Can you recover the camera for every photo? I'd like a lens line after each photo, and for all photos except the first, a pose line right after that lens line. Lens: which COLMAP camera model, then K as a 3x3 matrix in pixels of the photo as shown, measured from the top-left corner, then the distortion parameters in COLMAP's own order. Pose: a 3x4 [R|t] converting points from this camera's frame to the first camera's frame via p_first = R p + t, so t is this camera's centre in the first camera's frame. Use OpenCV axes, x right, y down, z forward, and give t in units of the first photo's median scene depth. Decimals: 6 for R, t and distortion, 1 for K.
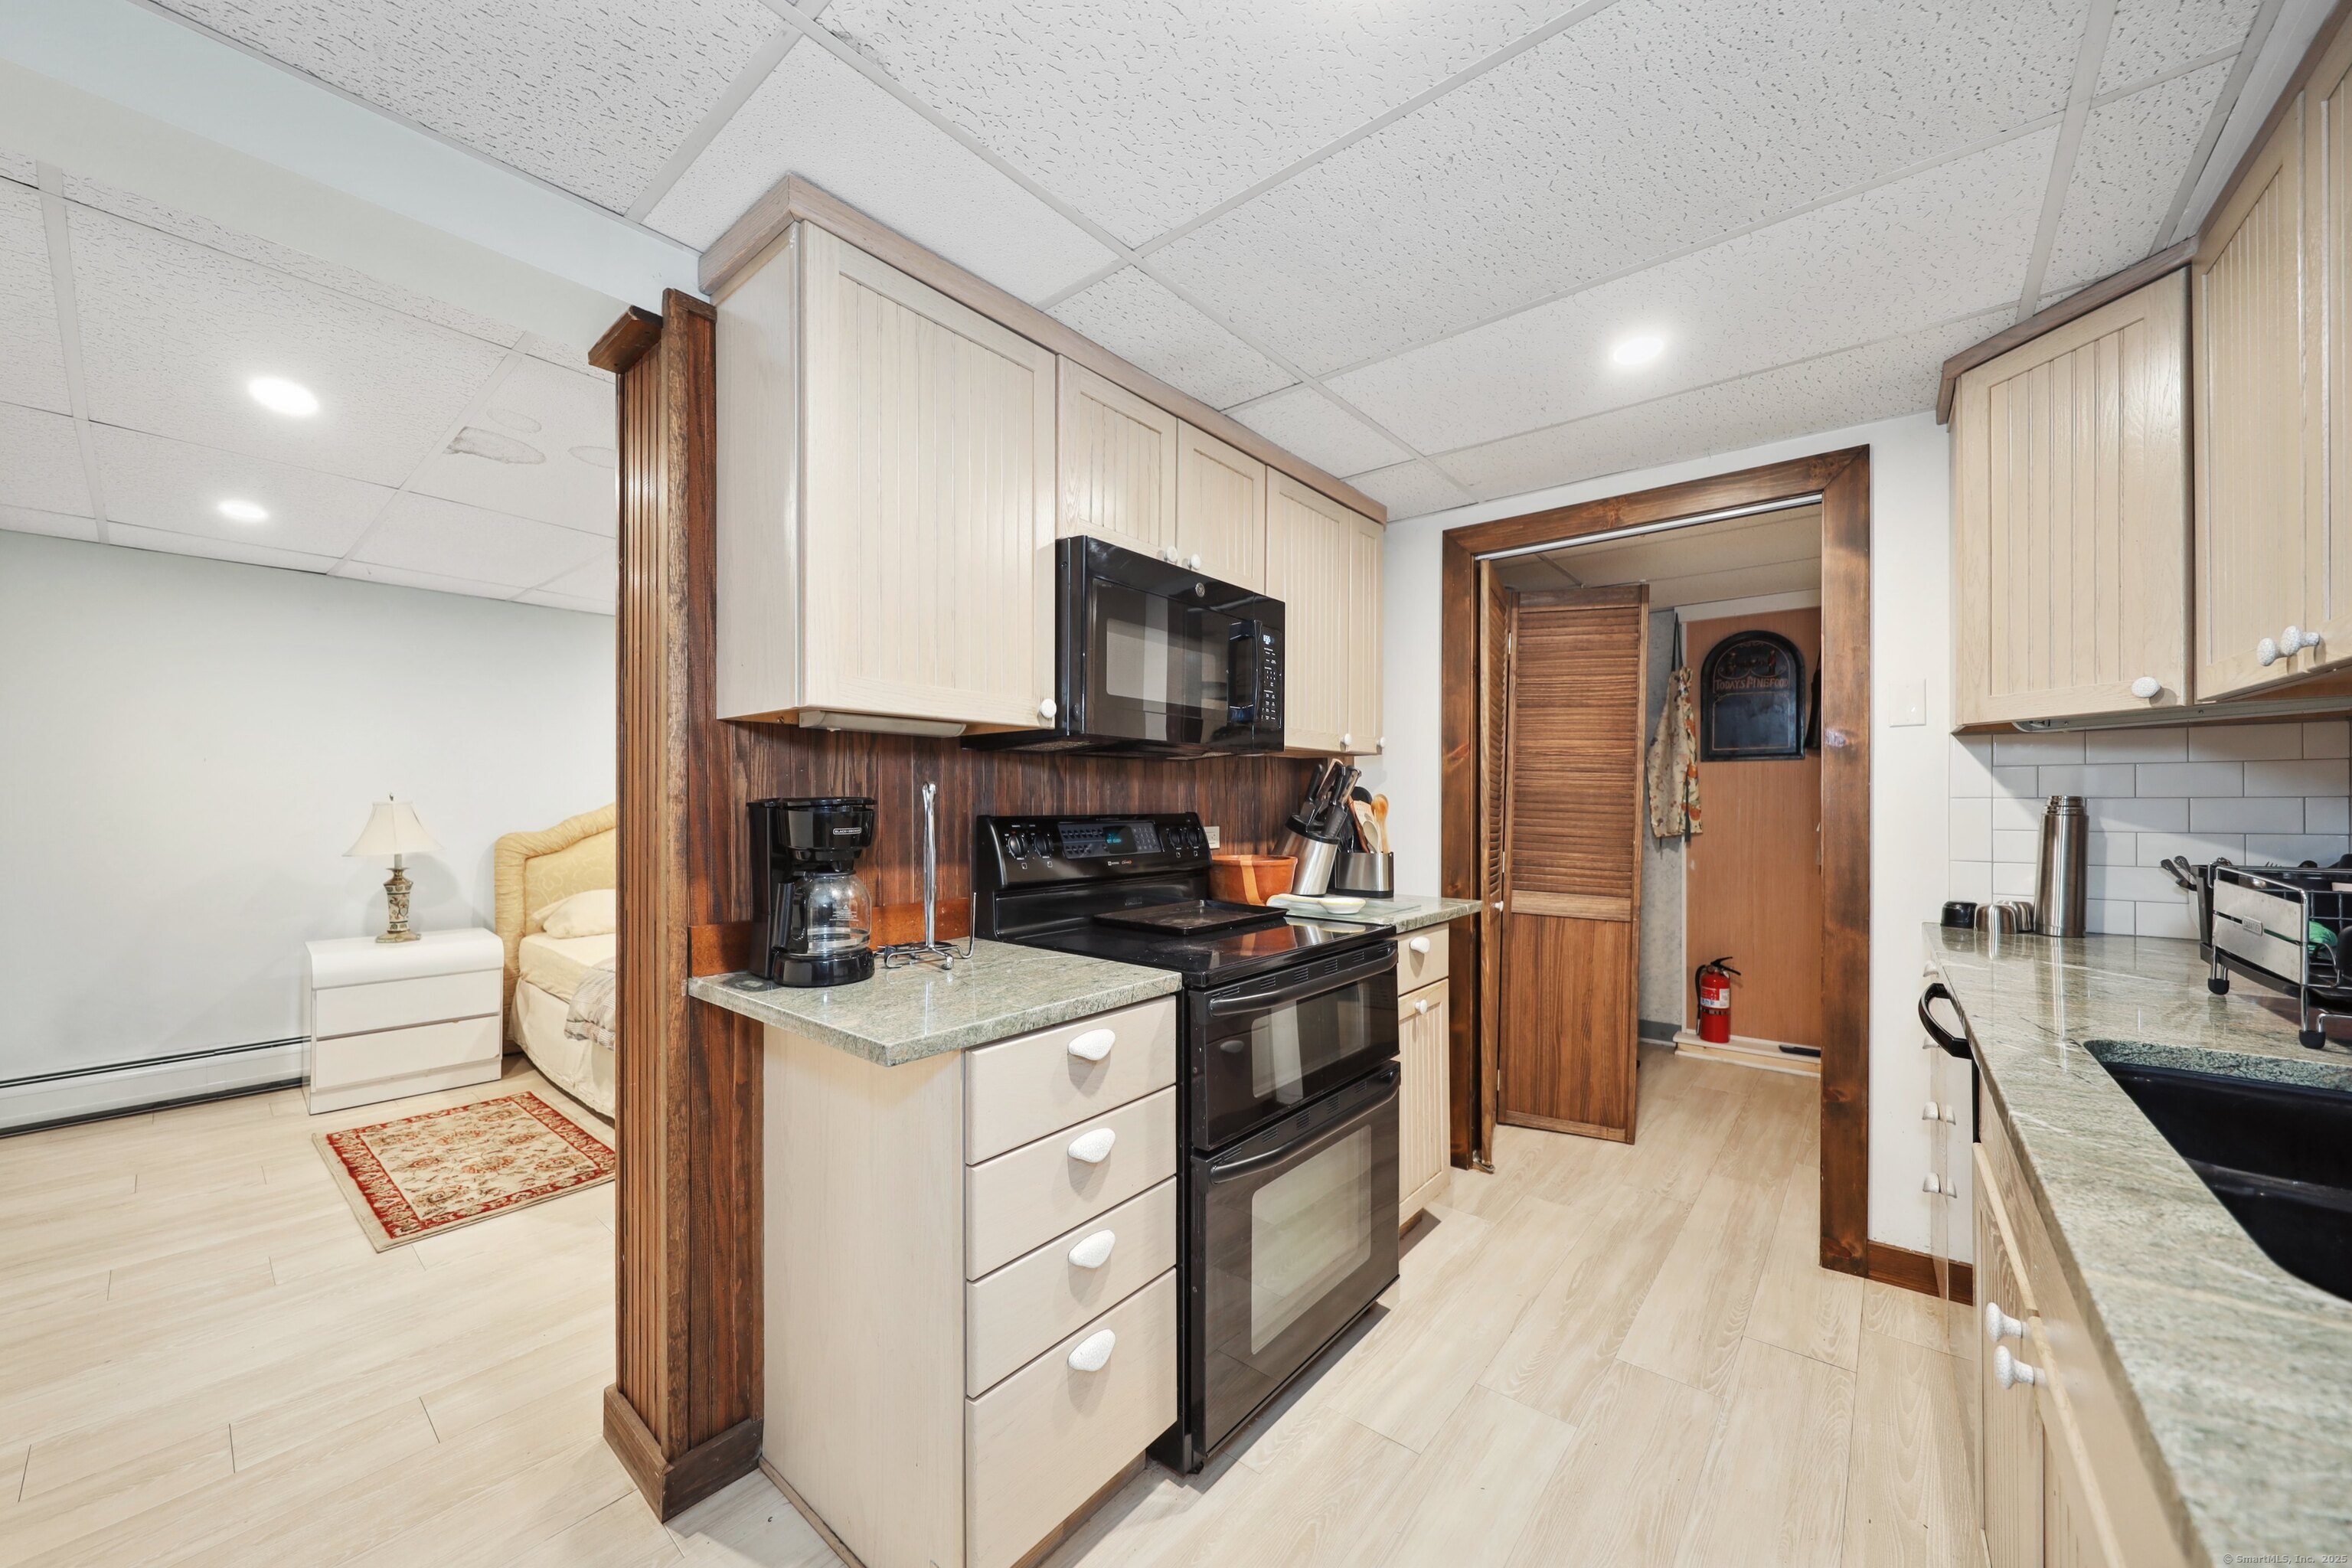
lens RADIAL K [[877.6, 0, 1147.4], [0, 877.6, 775.7], [0, 0, 1]] dist [-0.000991, -0.000343]
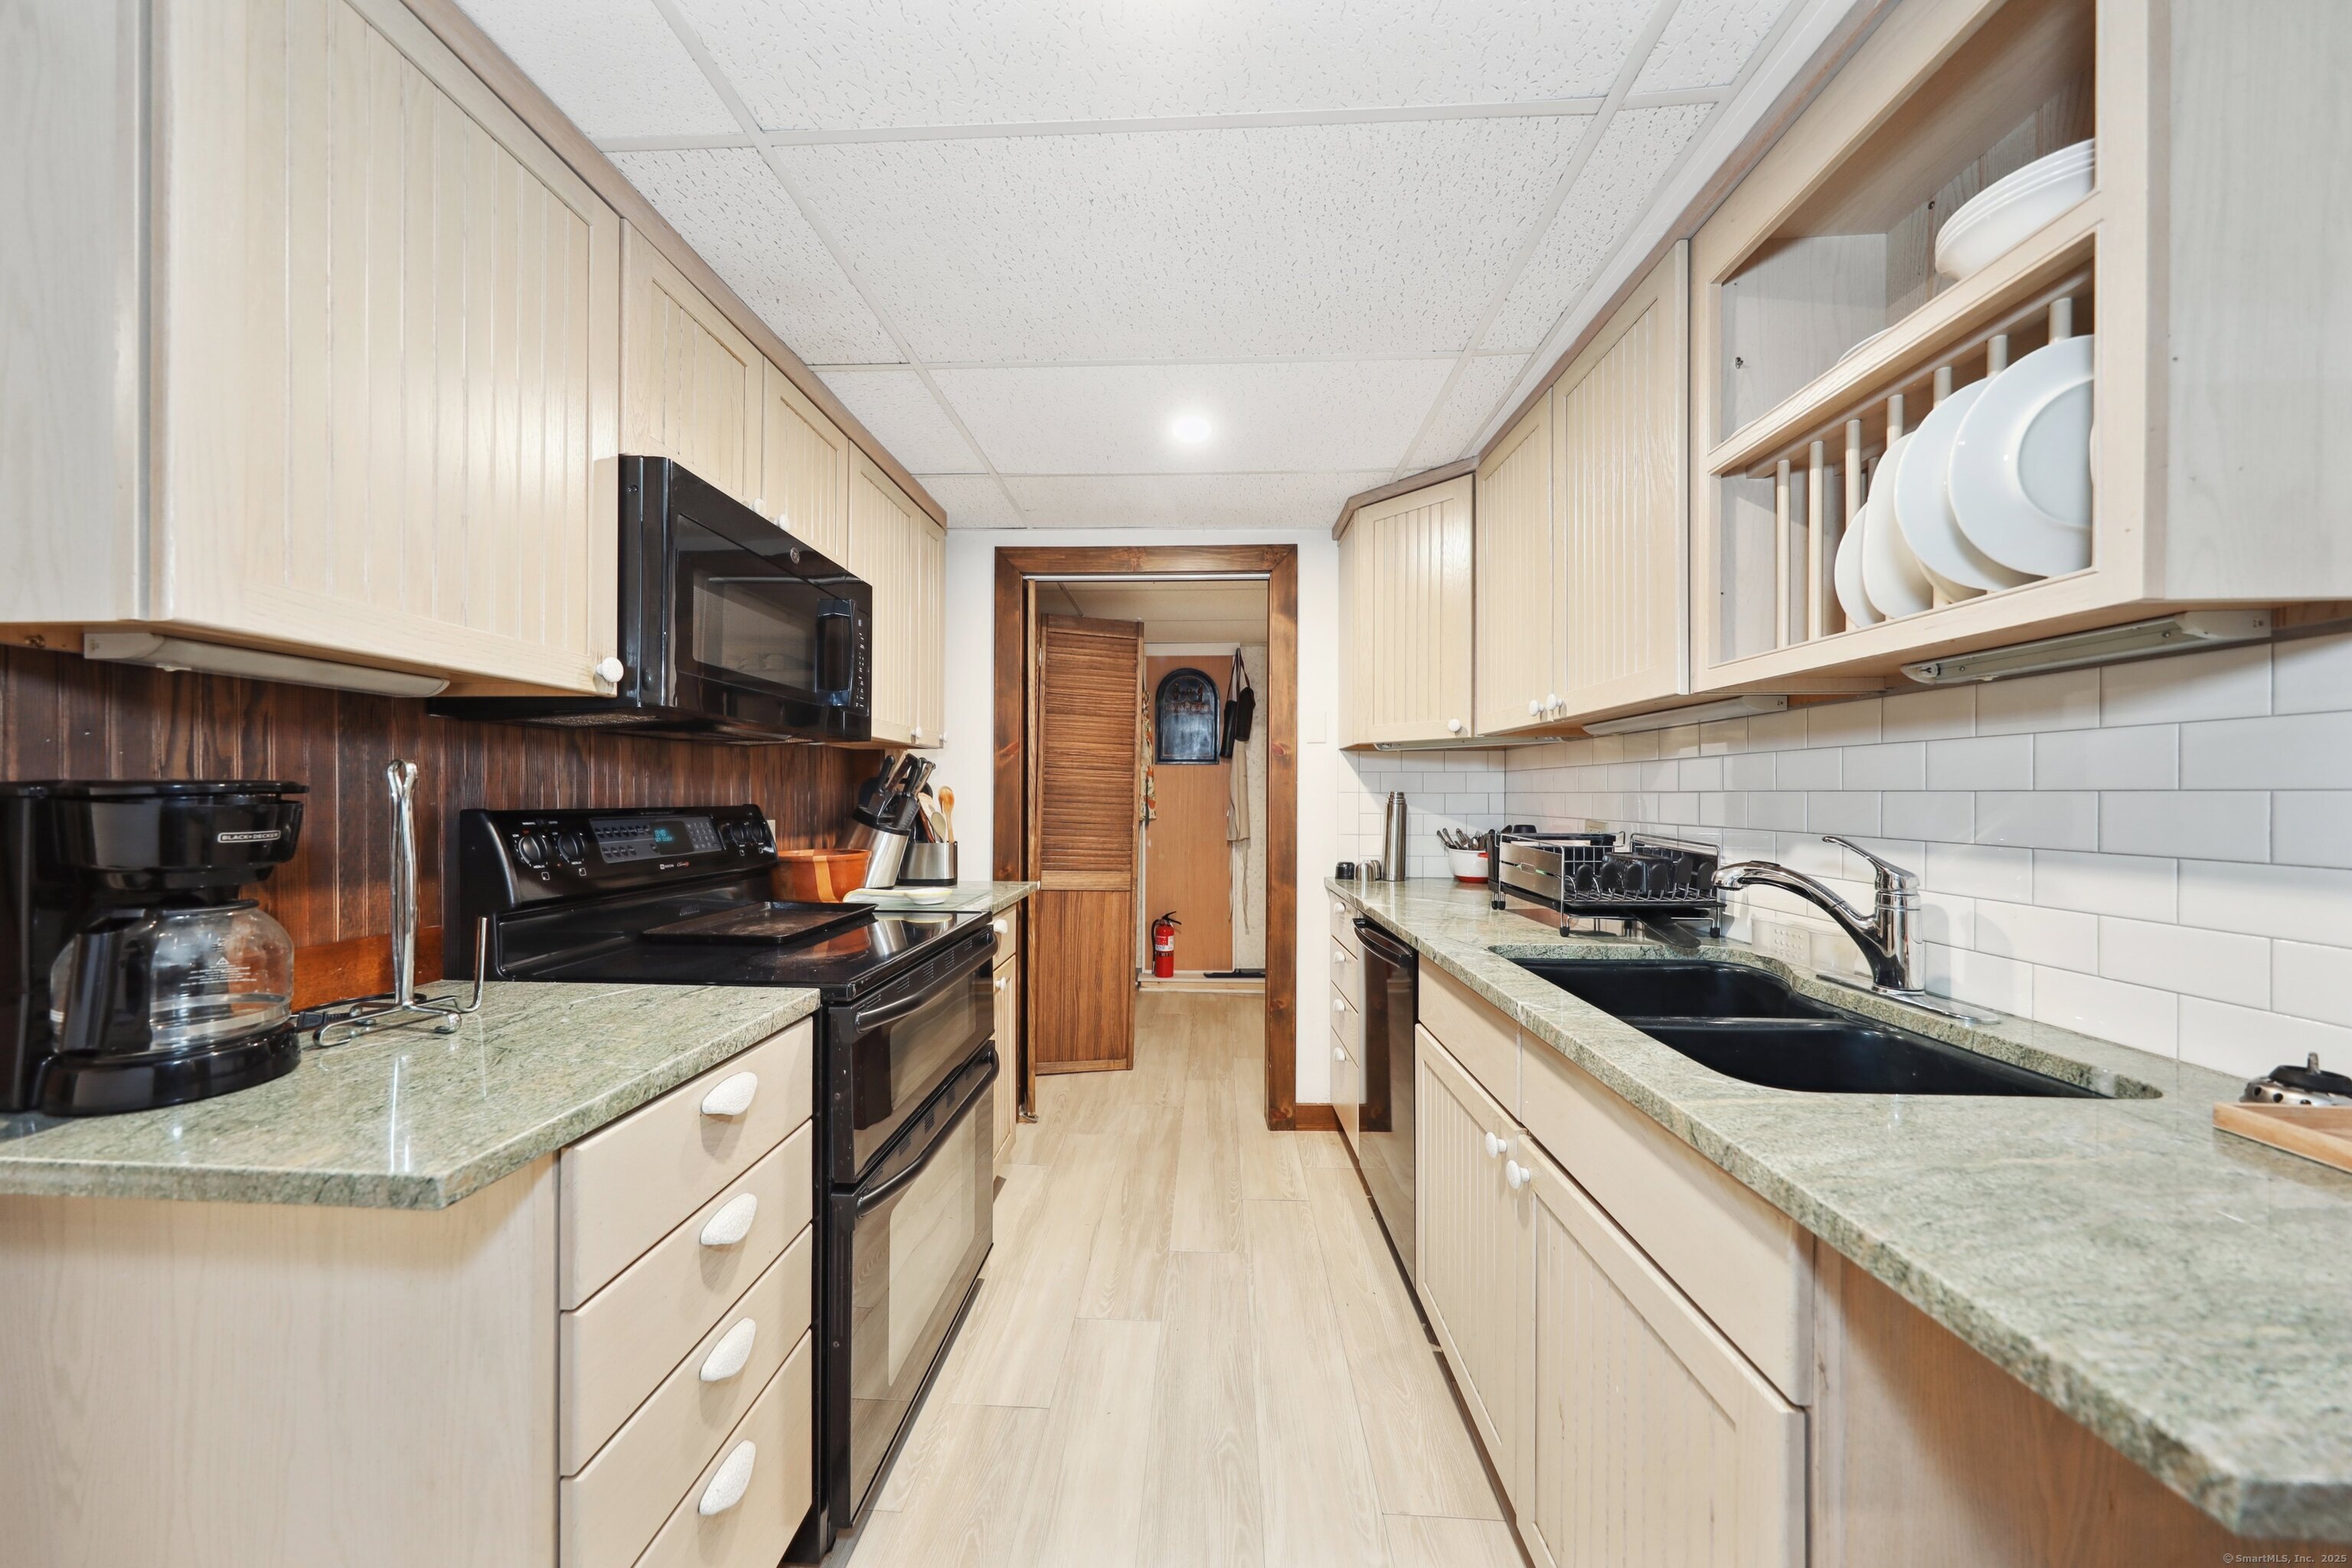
lens RADIAL K [[782.5, 0, 1174.9], [0, 782.5, 778.2], [0, 0, 1]] dist [0.005260, -0.002652]
pose [[0.786698, 0.016941, 0.617106, -0.120783], [-0.022430, 0.999748, 0.001148, 0.005382], [-0.616931, -0.014744, 0.786879, 0.123724]]
